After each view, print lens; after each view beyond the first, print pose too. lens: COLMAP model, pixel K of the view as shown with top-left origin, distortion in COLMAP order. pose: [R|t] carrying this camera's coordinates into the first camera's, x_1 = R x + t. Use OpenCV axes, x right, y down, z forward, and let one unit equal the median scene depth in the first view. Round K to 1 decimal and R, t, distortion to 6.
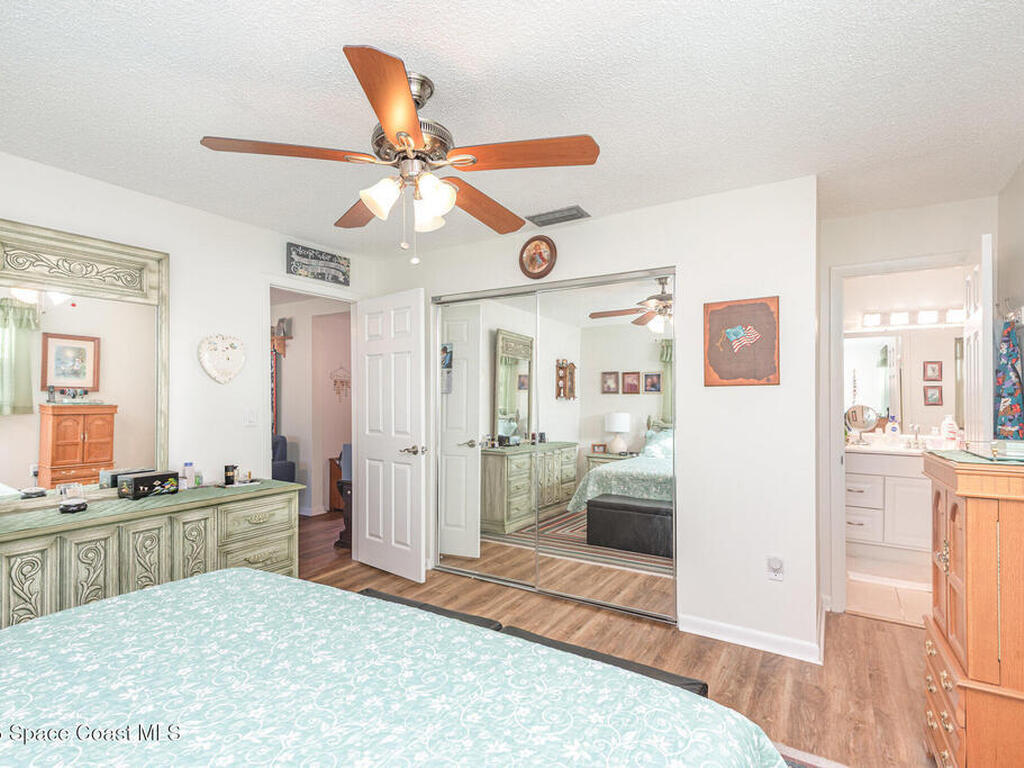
lens RADIAL K [[519.1, 0, 514.9], [0, 519.1, 390.0], [0, 0, 1]] dist [-0.004249, -0.002026]
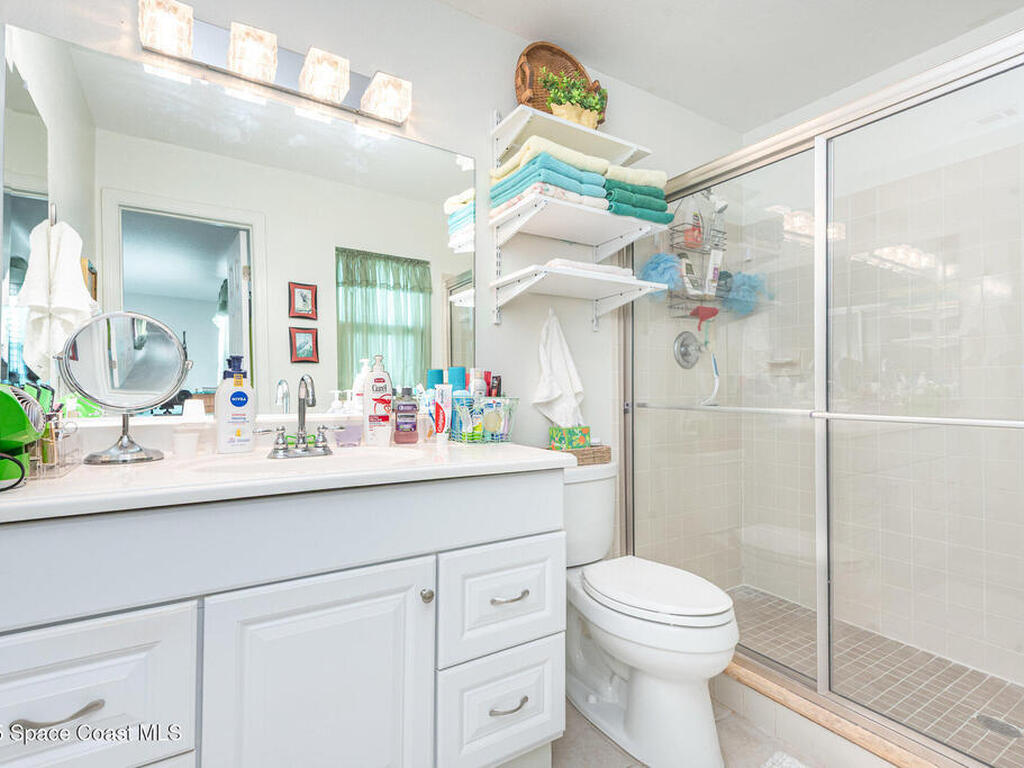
lens RADIAL K [[519.1, 0, 515.0], [0, 519.1, 390.2], [0, 0, 1]] dist [-0.004249, -0.002026]
pose [[0.428068, 0.004801, 0.903734, 0.413406], [-0.012999, 0.999915, 0.000845, 0.054584], [-0.903653, -0.012110, 0.428094, 0.568705]]
